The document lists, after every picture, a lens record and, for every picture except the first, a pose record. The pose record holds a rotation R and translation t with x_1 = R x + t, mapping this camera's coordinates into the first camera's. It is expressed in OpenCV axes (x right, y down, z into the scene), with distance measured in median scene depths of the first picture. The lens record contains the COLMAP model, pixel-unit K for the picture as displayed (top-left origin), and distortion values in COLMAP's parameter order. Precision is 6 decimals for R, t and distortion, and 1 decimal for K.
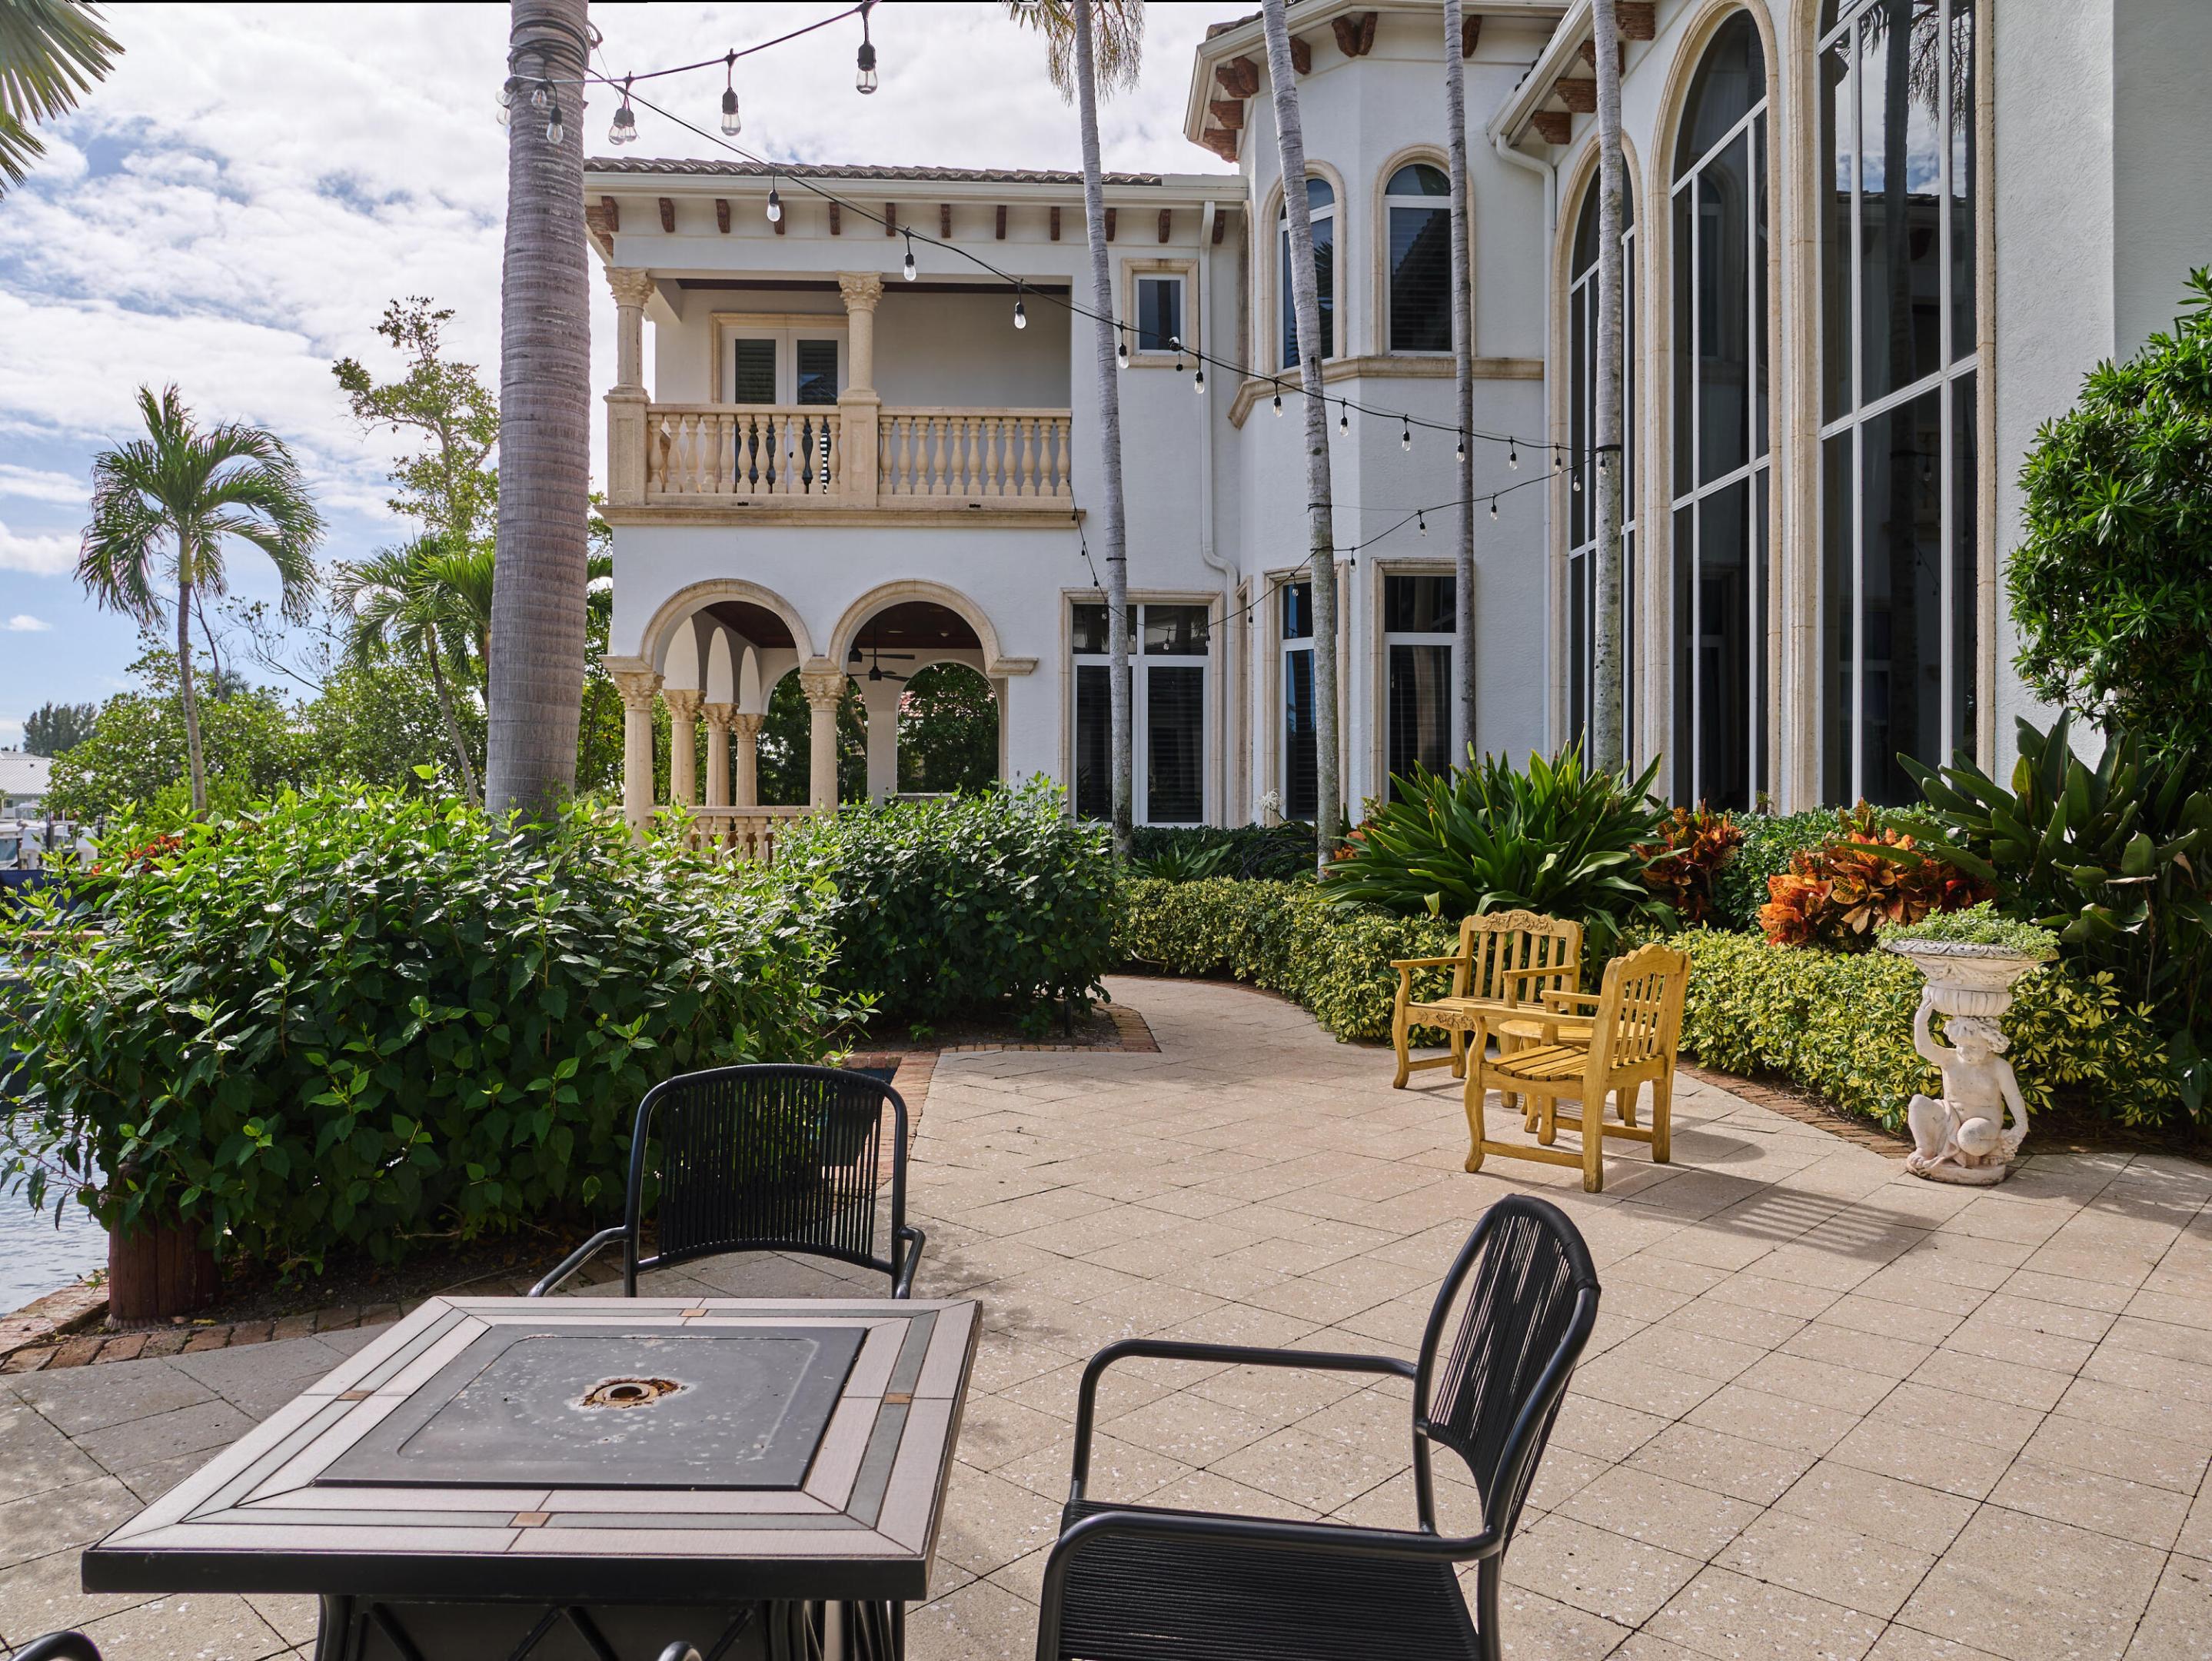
lens RADIAL K [[1588.6, 0, 1103.1], [0, 1588.6, 856.5], [0, 0, 1]] dist [-0.028126, -0.001670]
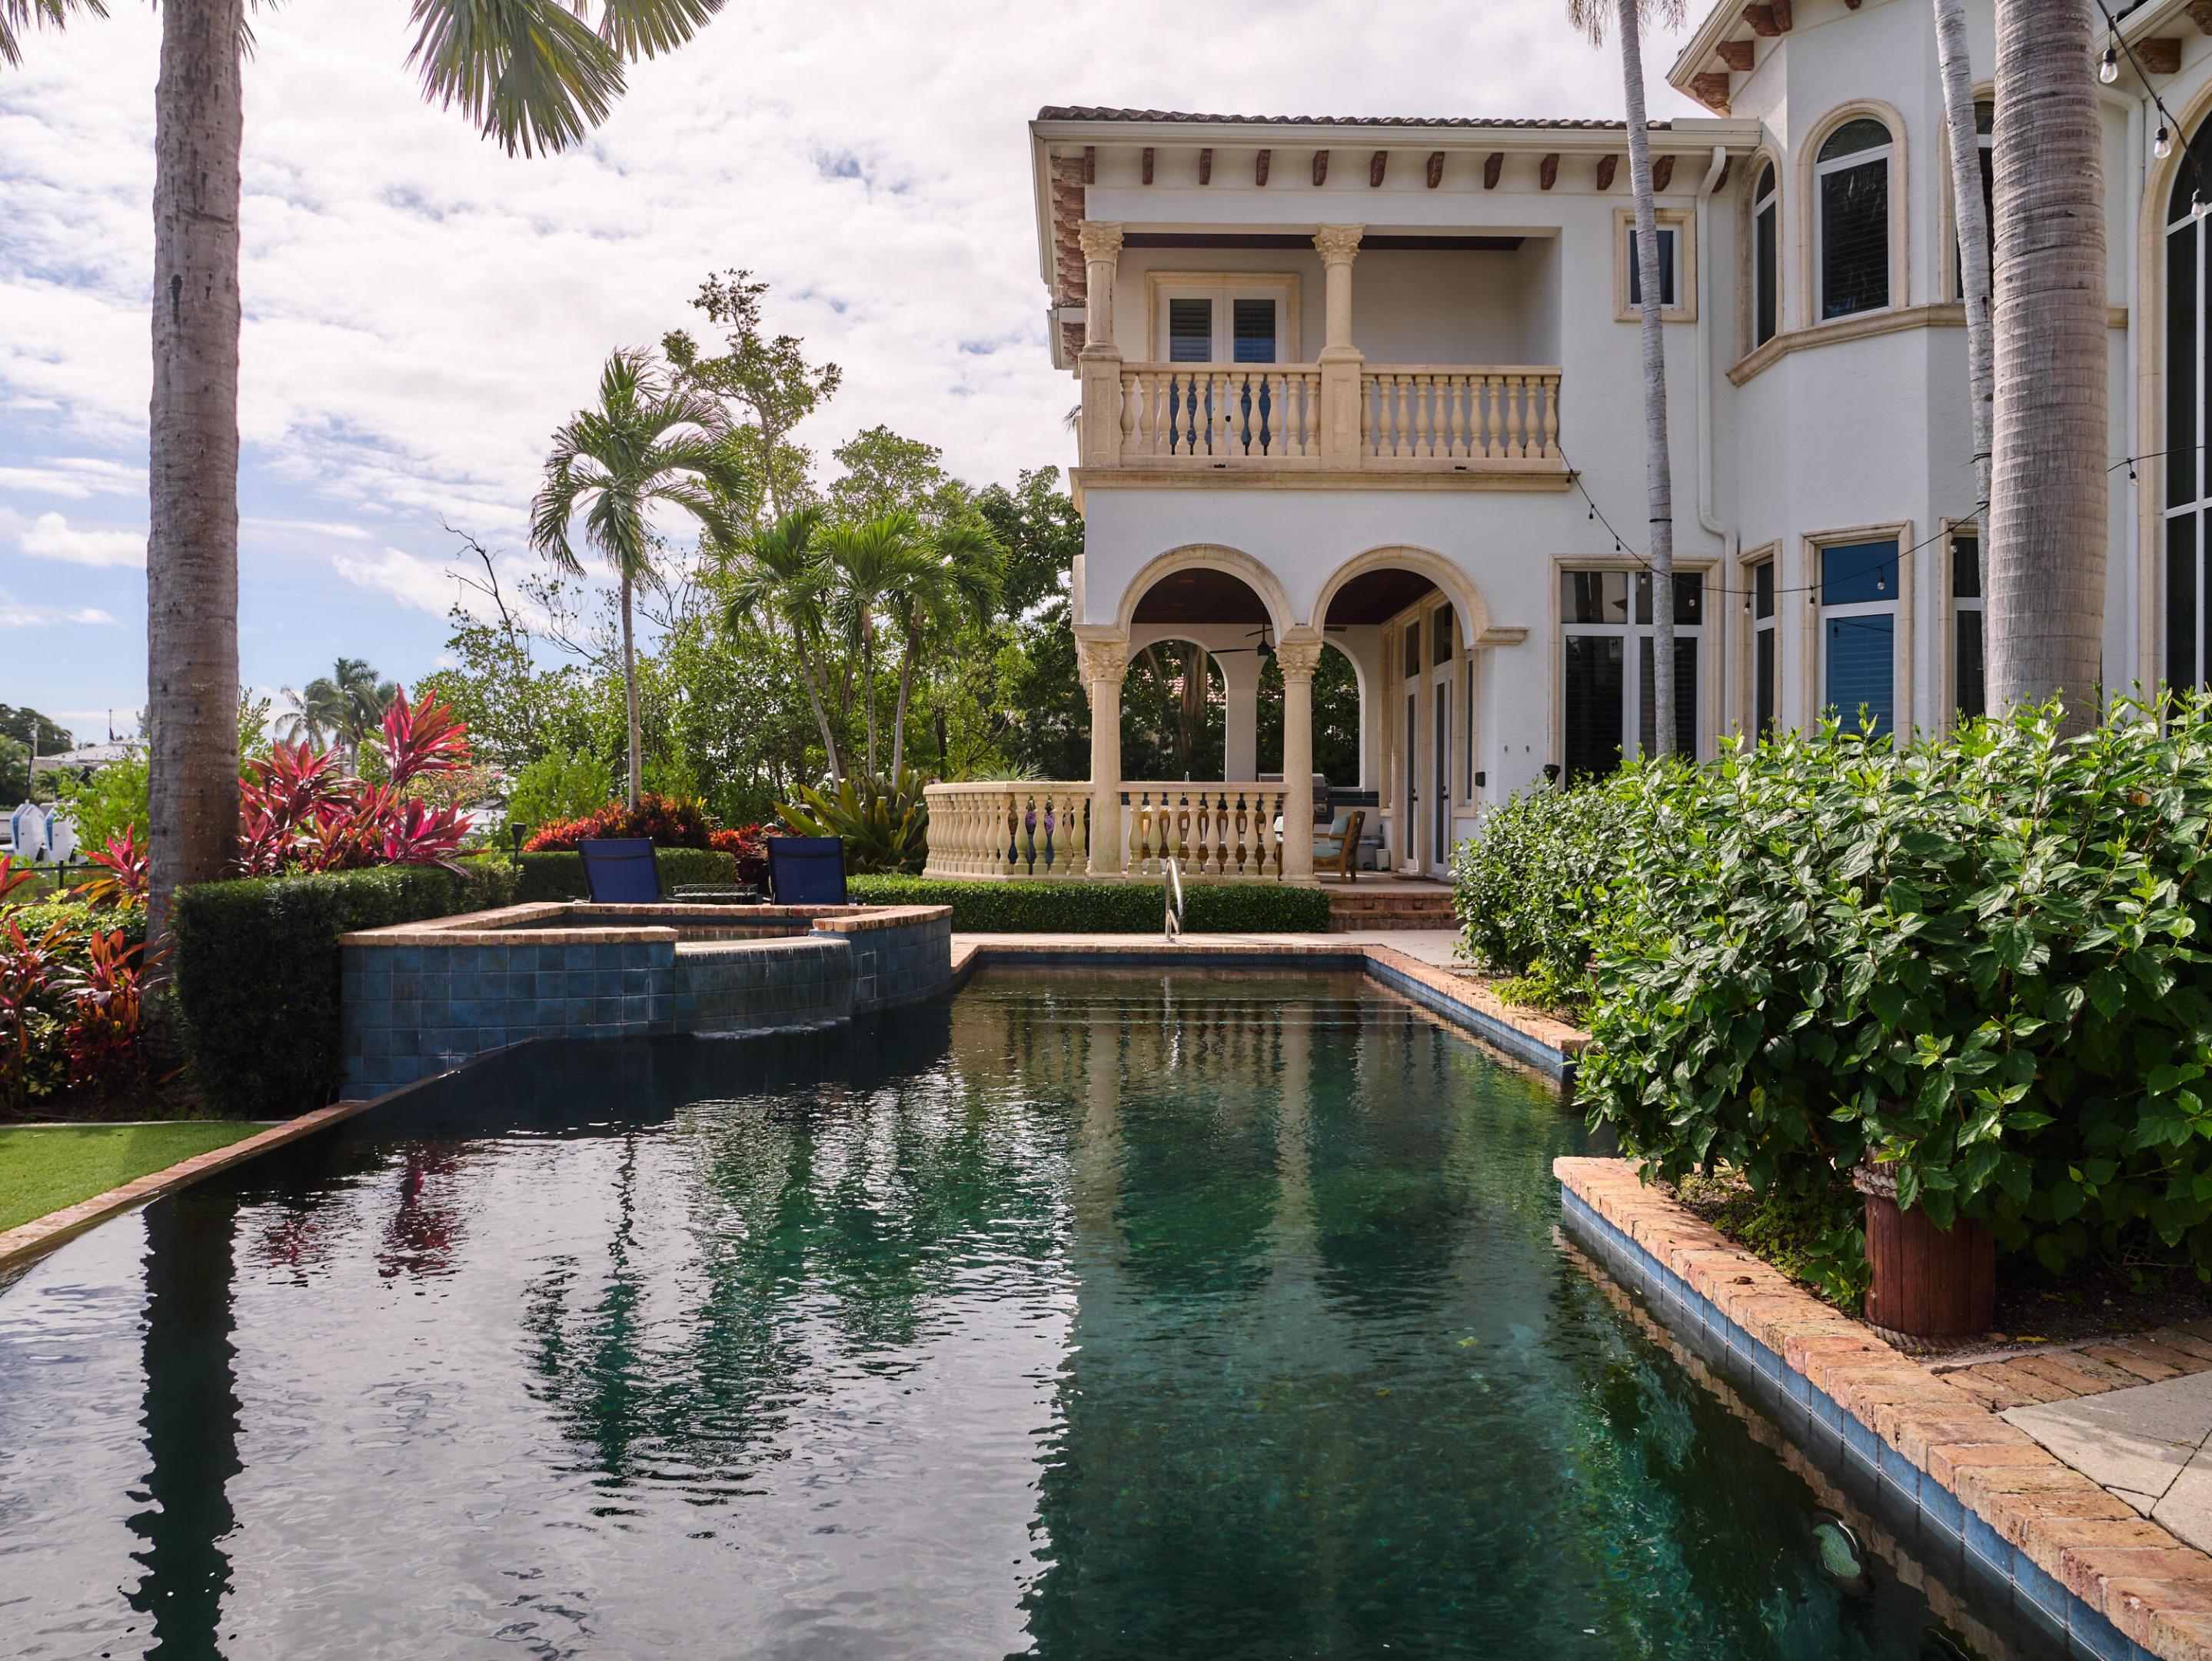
lens RADIAL K [[1588.6, 0, 1063.7], [0, 1588.6, 841.6], [0, 0, 1]] dist [-0.028126, -0.001670]
pose [[0.998432, 0.006998, -0.055539, -0.264094], [-0.007363, 0.999953, -0.006380, 0.011189], [0.055492, 0.006779, 0.998436, 0.038091]]
